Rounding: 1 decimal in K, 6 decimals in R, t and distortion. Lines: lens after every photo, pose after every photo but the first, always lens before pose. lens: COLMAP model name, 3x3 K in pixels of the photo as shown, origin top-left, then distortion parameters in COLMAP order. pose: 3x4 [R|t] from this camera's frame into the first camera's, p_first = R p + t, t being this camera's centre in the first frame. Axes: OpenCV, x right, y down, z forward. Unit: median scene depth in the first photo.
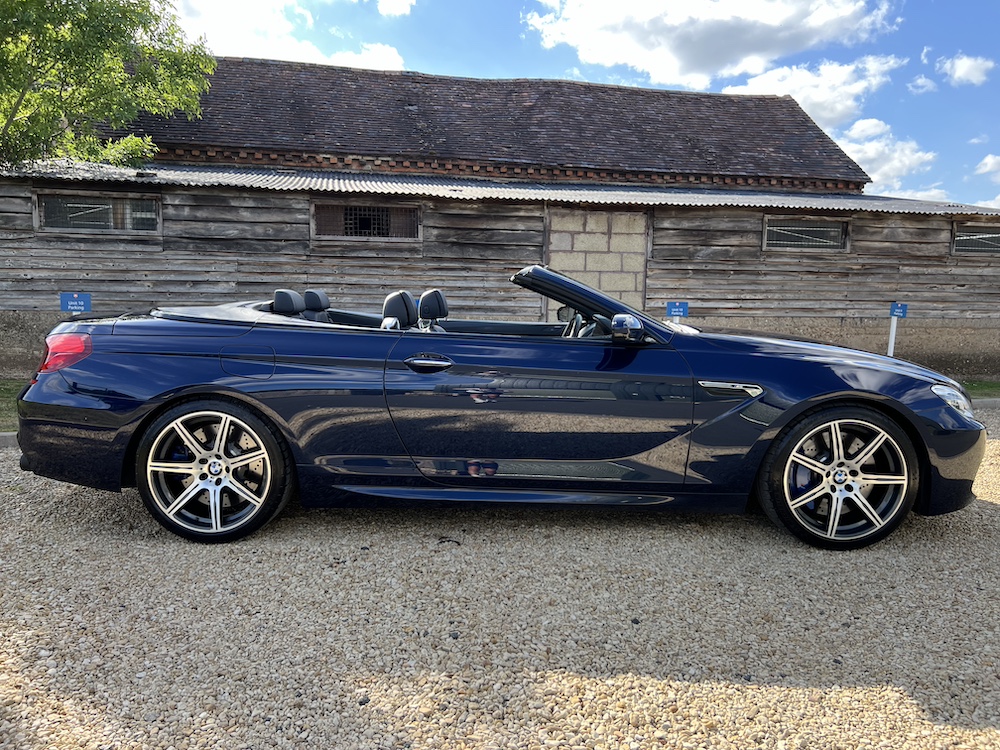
lens RADIAL K [[753.0, 0, 495.3], [0, 753.0, 371.4], [0, 0, 1]] dist [0.044724, -0.048874]
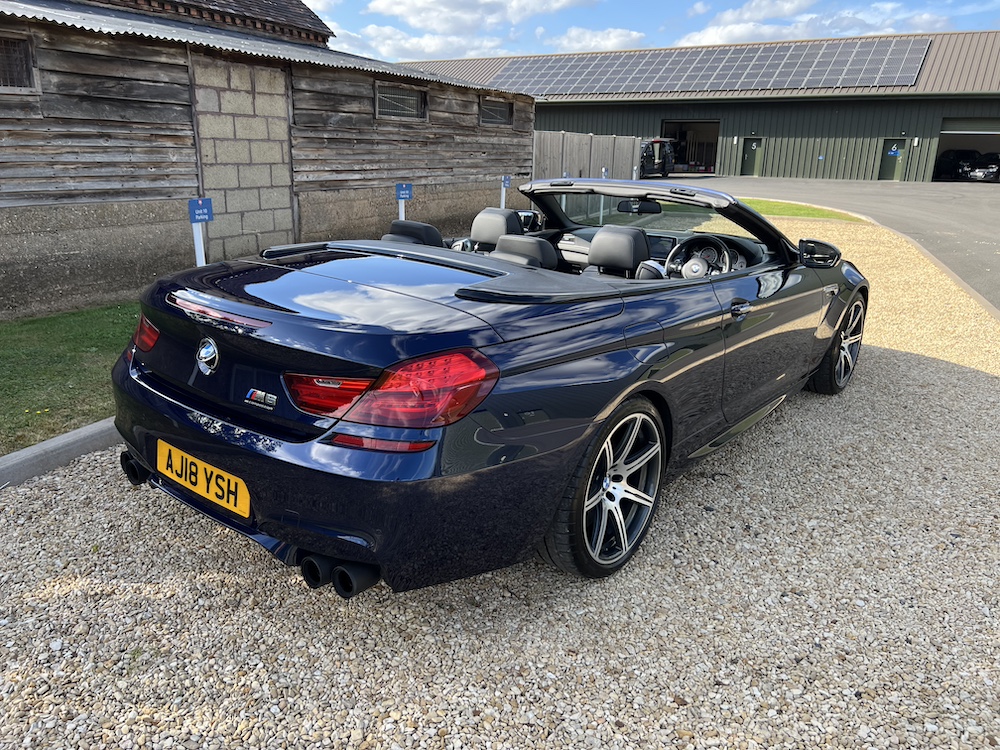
lens RADIAL K [[753.0, 0, 500.8], [0, 753.0, 381.7], [0, 0, 1]] dist [0.044724, -0.048874]
pose [[0.623833, -0.230796, 0.746703, -0.390554], [0.059102, 0.966599, 0.249387, -0.068539], [-0.779319, -0.111444, 0.616637, 0.239285]]
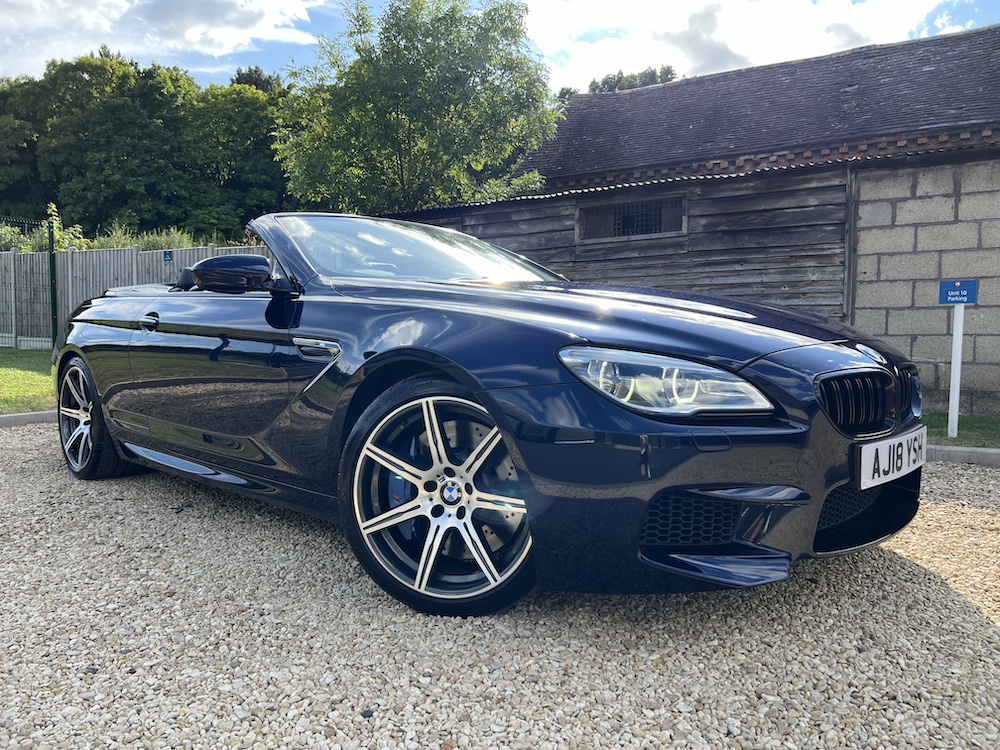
lens RADIAL K [[753.0, 0, 504.9], [0, 753.0, 378.8], [0, 0, 1]] dist [0.044724, -0.048874]
pose [[0.718130, 0.026506, -0.695404, 0.351700], [-0.056614, 0.998187, -0.020417, 0.022575], [0.693602, 0.054032, 0.718329, 0.233448]]
